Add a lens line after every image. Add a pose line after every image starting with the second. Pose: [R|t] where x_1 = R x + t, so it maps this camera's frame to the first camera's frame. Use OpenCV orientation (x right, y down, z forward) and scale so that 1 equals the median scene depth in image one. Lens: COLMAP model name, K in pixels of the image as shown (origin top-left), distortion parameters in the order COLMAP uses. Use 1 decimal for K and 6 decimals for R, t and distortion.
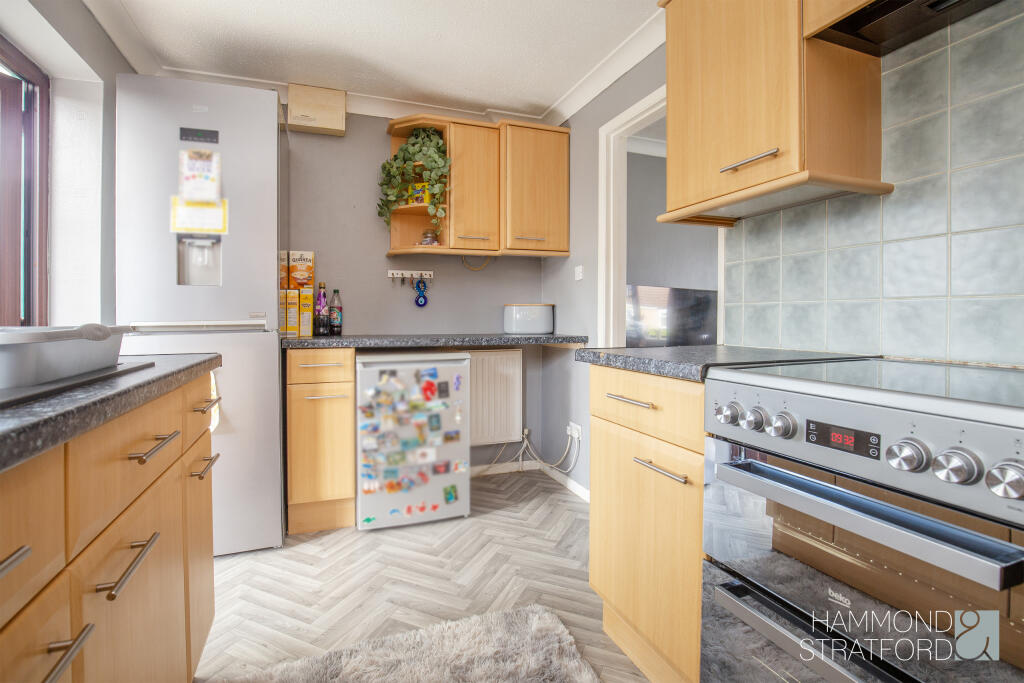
lens RADIAL K [[474.6, 0, 500.4], [0, 474.6, 322.8], [0, 0, 1]] dist [0.000098, -0.000032]
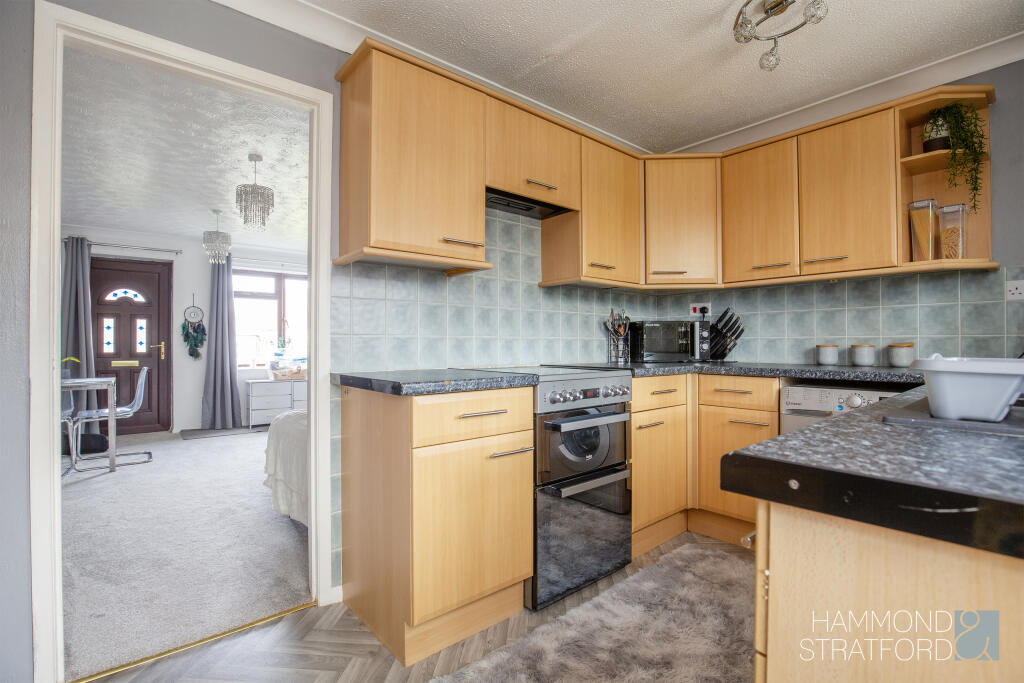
lens RADIAL K [[474.6, 0, 511.8], [0, 474.6, 340.2], [0, 0, 1]] dist [0.000098, -0.000032]
pose [[-0.341517, 0.003089, 0.939870, -0.963141], [0.001428, 0.999995, -0.002768, -0.028172], [-0.939874, 0.000396, -0.341520, 1.395133]]
